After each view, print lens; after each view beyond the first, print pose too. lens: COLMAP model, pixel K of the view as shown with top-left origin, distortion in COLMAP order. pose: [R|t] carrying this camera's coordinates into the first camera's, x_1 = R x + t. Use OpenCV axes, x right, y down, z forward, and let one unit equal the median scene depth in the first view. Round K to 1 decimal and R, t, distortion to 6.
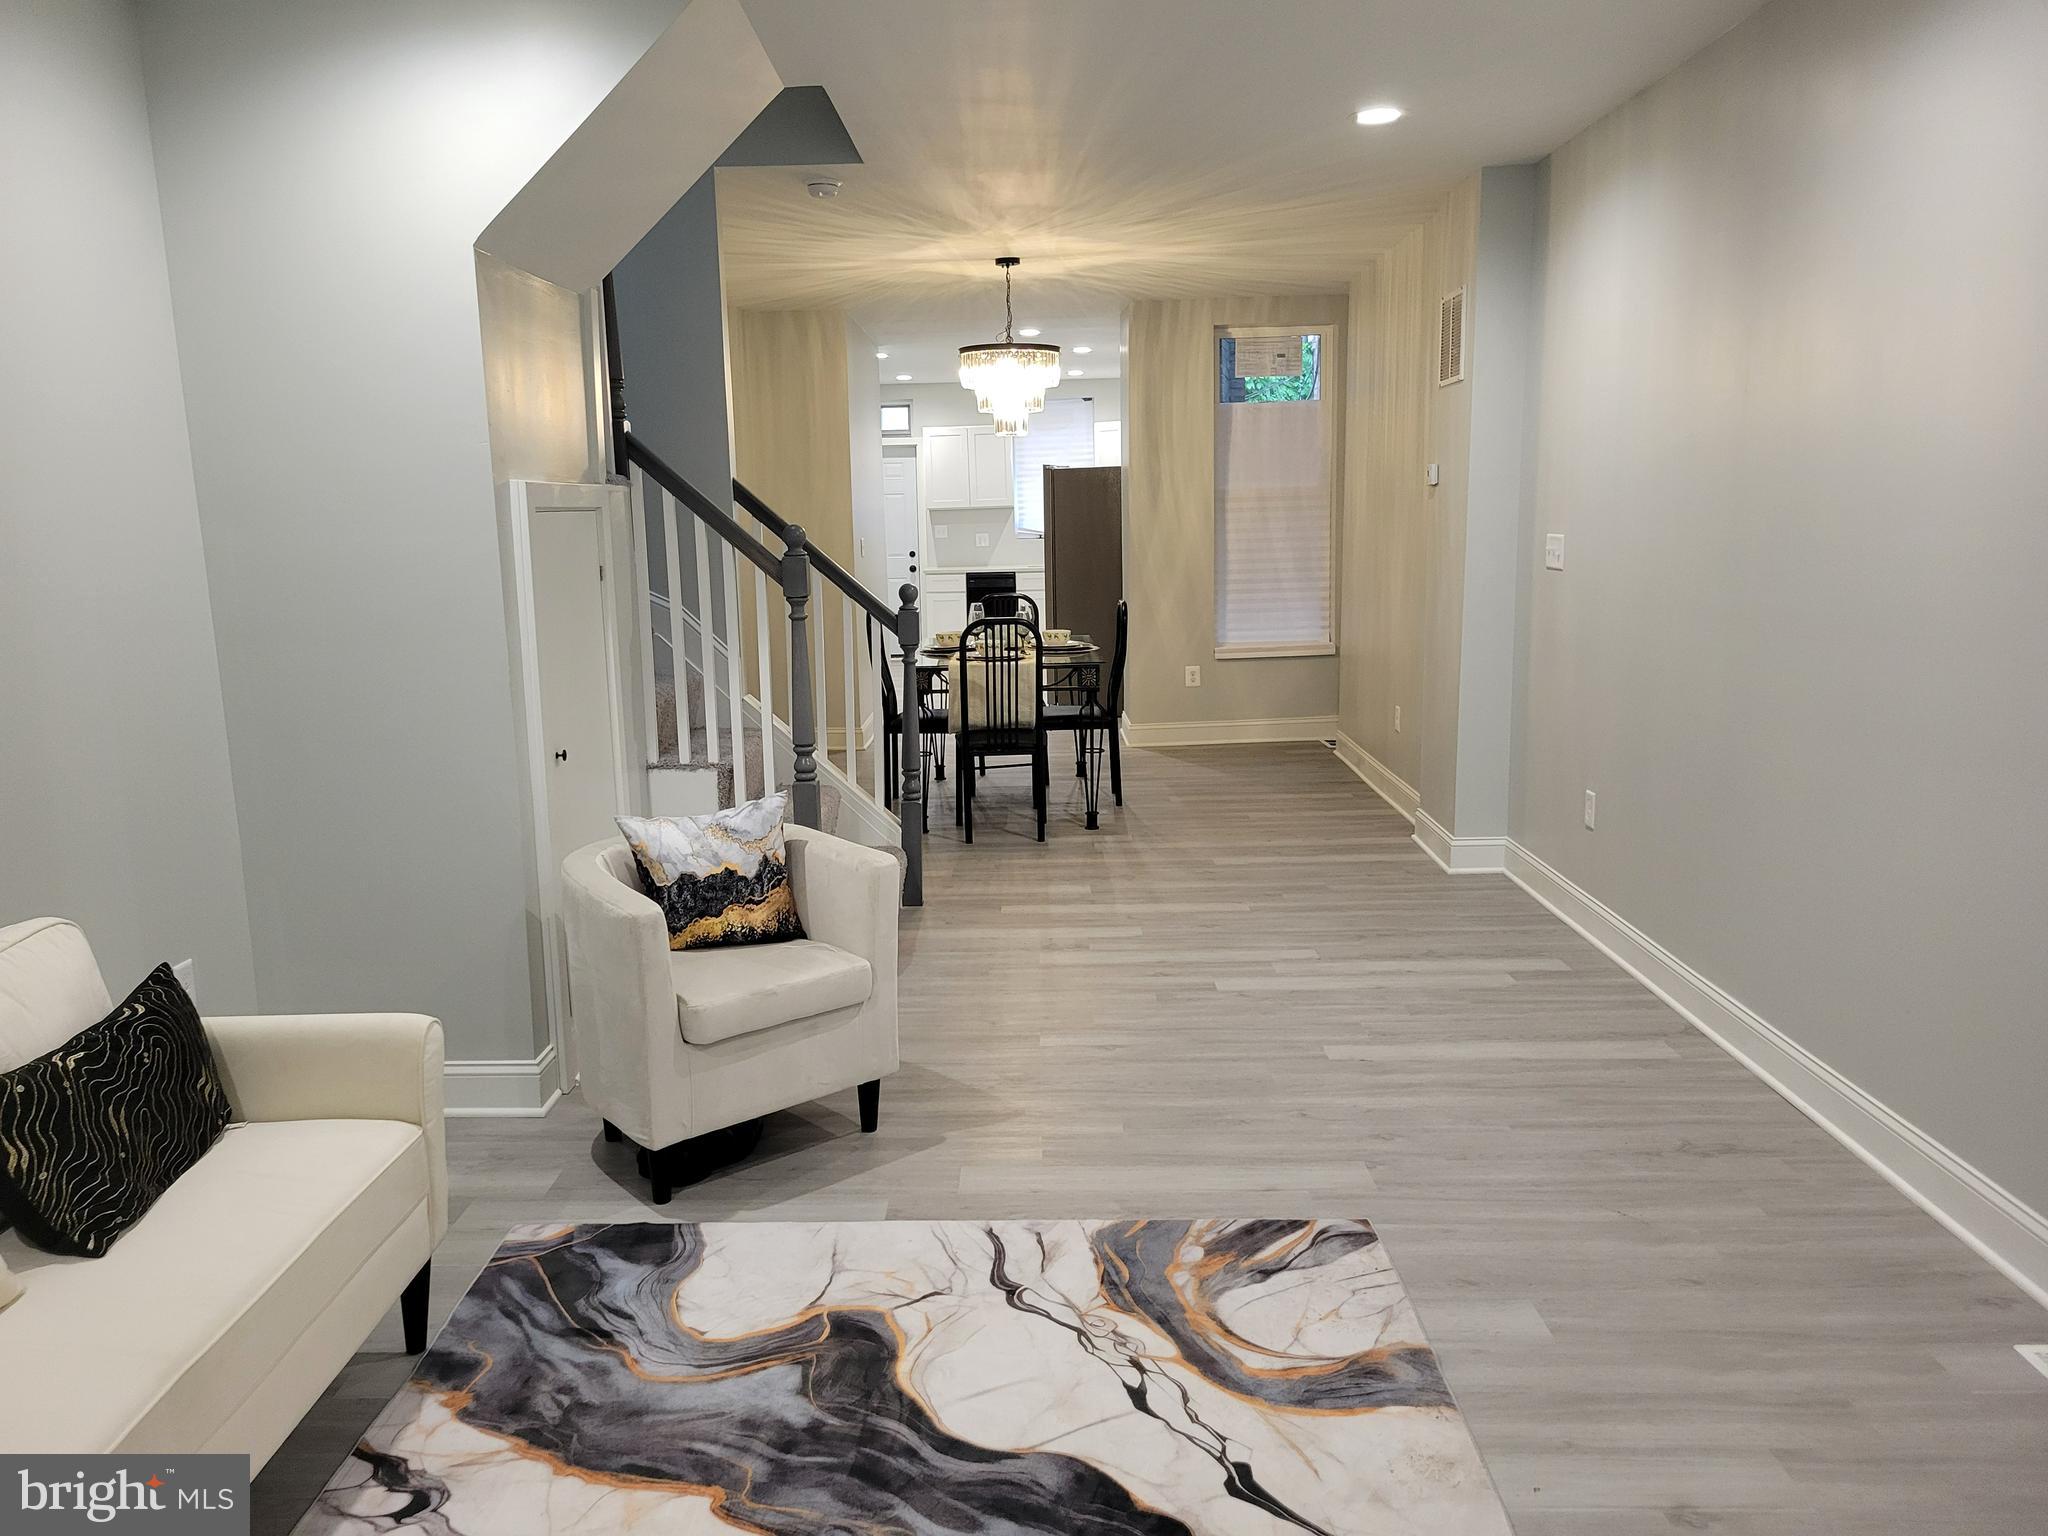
lens RADIAL K [[1527.9, 0, 992.8], [0, 1527.9, 770.3], [0, 0, 1]] dist [0.034171, -0.008607]
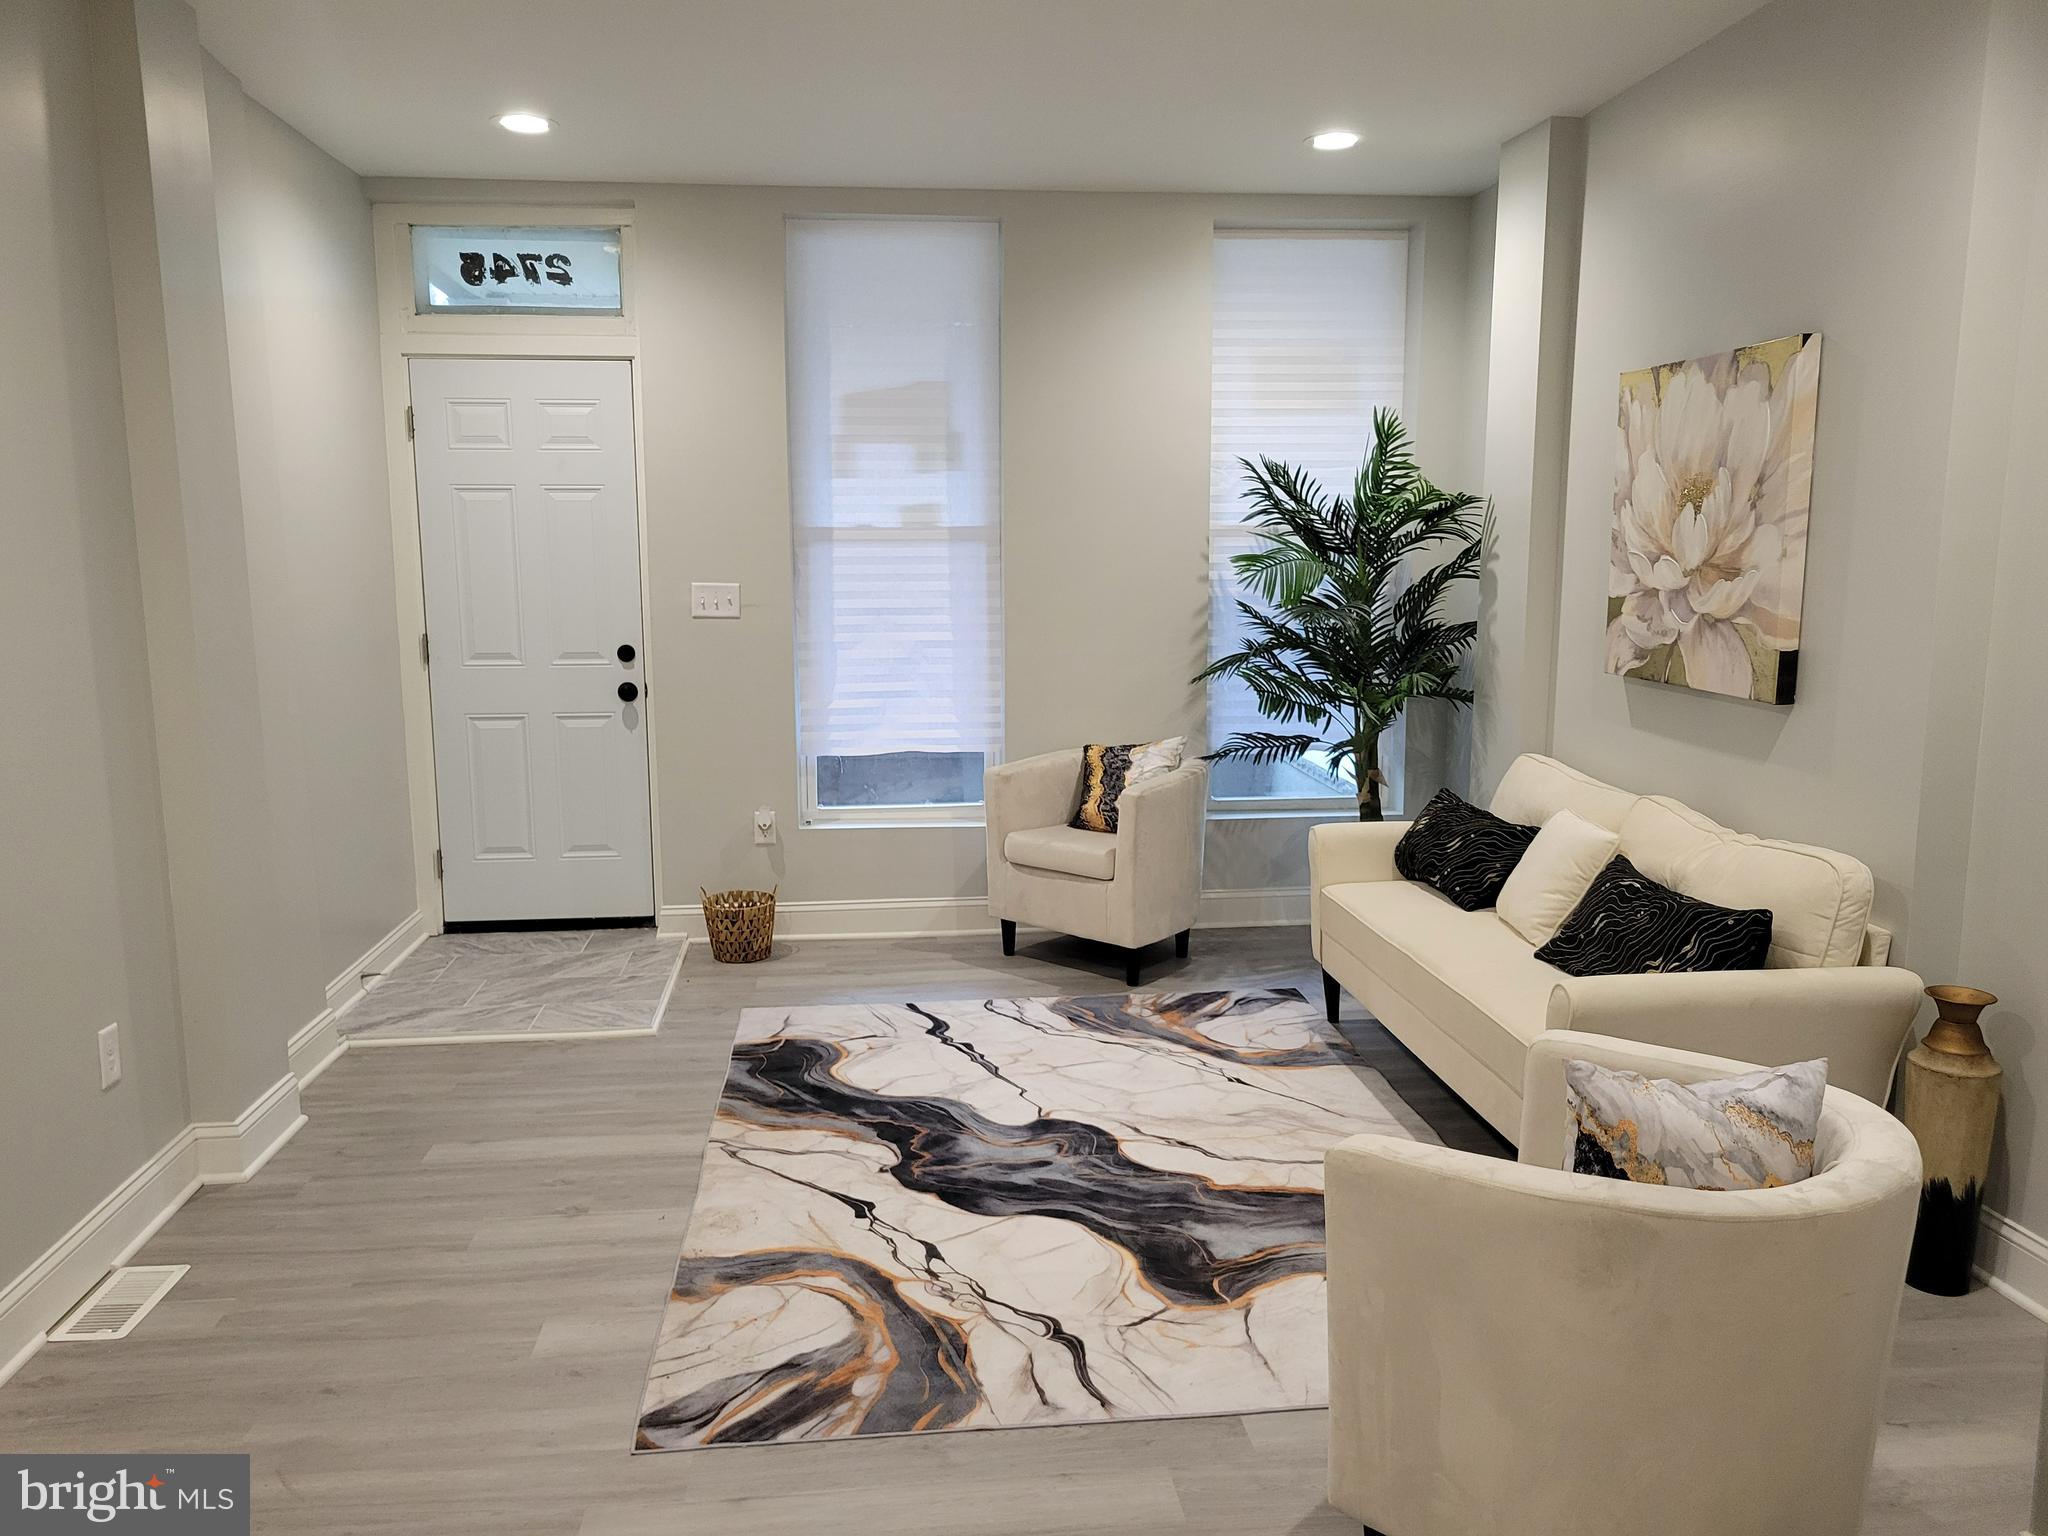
lens RADIAL K [[1536.6, 0, 1013.6], [0, 1536.6, 775.4], [0, 0, 1]] dist [0.039848, -0.003998]
pose [[-0.991563, 0.046830, -0.120874, 0.139474], [0.005467, 0.946743, 0.321945, -0.308648], [0.129513, 0.318568, -0.939011, 1.768129]]
